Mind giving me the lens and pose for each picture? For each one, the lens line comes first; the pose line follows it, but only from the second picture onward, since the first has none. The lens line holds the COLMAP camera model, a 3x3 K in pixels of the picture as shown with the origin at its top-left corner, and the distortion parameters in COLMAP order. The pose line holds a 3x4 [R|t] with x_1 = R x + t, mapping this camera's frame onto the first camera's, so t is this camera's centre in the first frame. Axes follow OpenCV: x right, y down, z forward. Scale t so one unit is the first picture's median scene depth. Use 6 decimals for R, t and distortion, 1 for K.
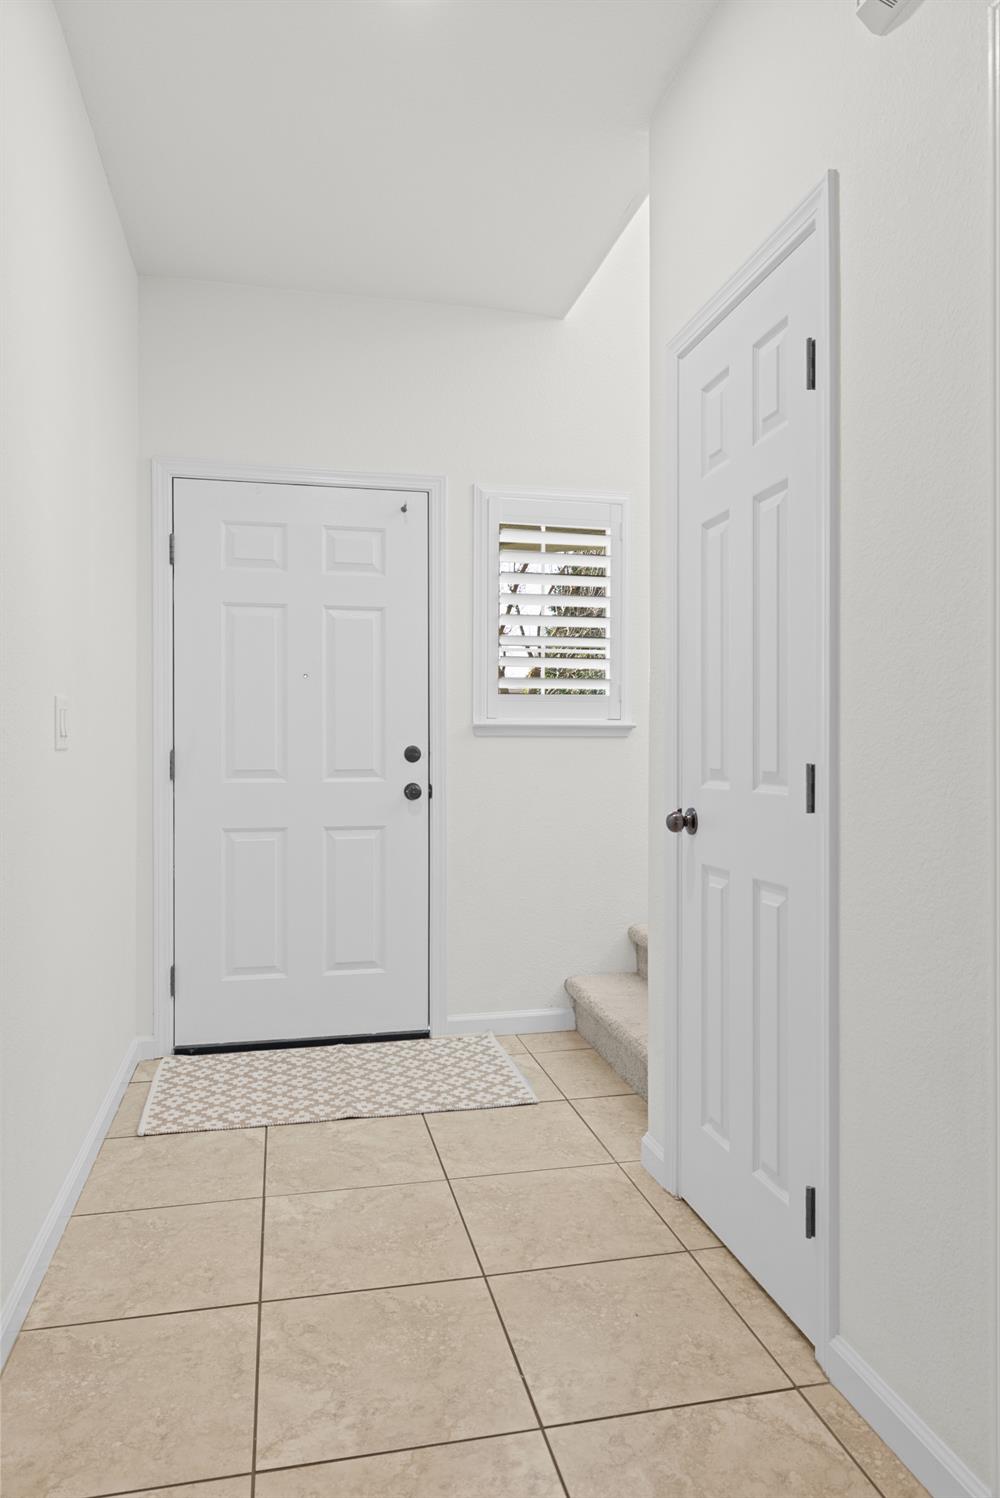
lens RADIAL K [[978.3, 0, 499.8], [0, 978.3, 750.2], [0, 0, 1]] dist [0.007230, 0.000772]
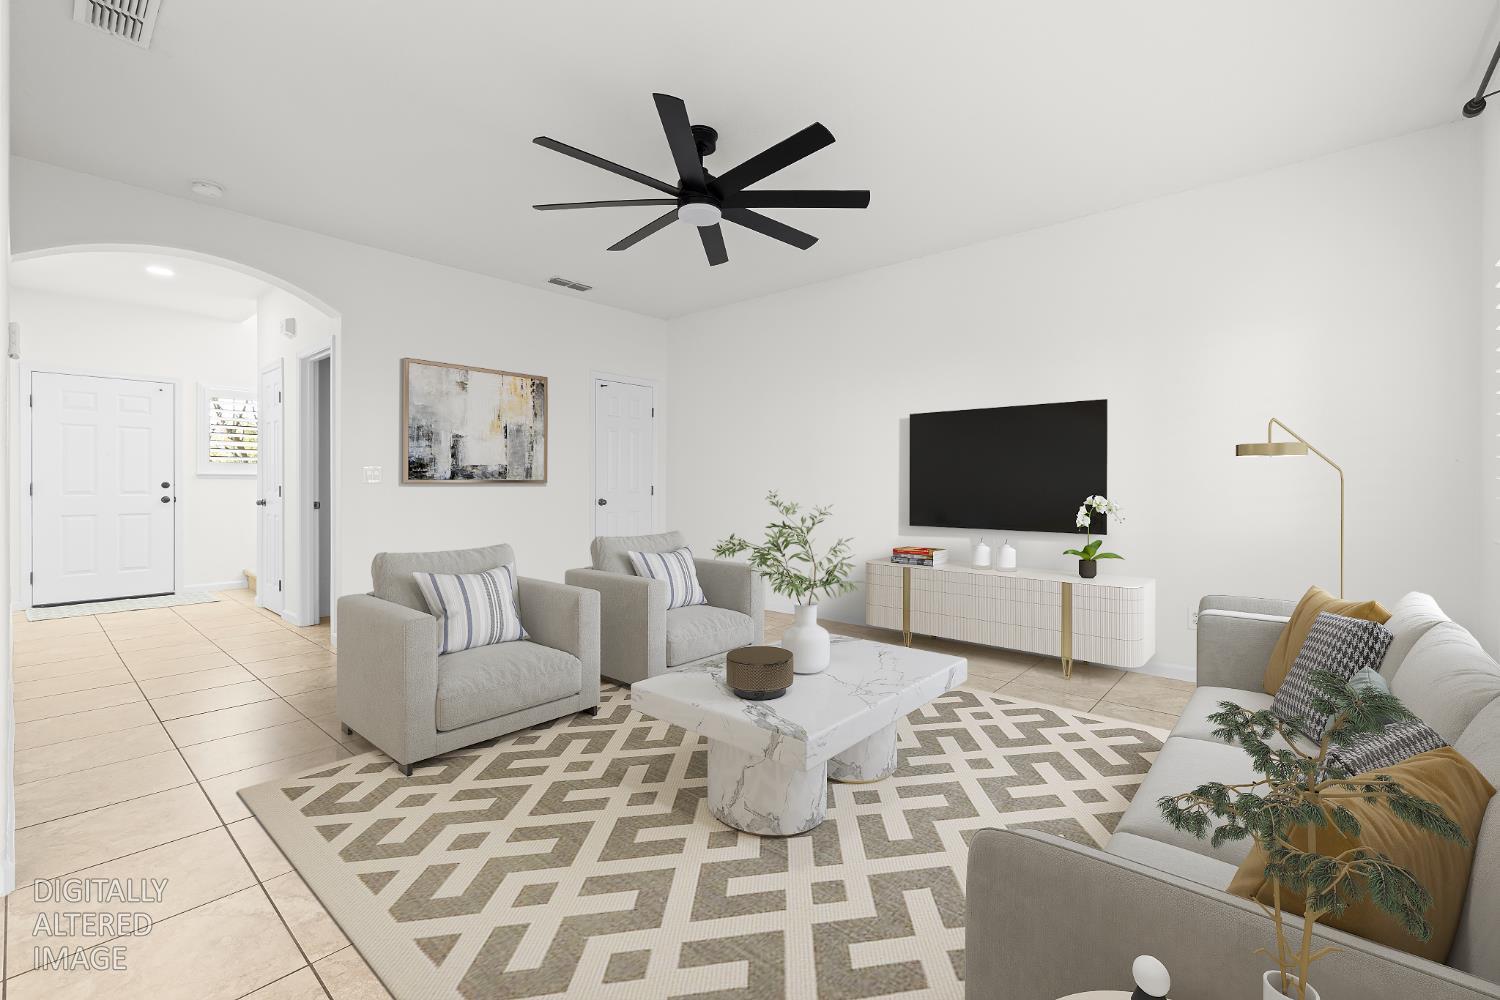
lens RADIAL K [[647.4, 0, 757.7], [0, 647.4, 487.9], [0, 0, 1]] dist [-0.001748, 0.000491]
pose [[0.806074, -0.001802, 0.591812, 0.160717], [0.000345, 0.999997, 0.002575, 0.007643], [-0.591815, -0.001872, 0.806072, -1.303489]]
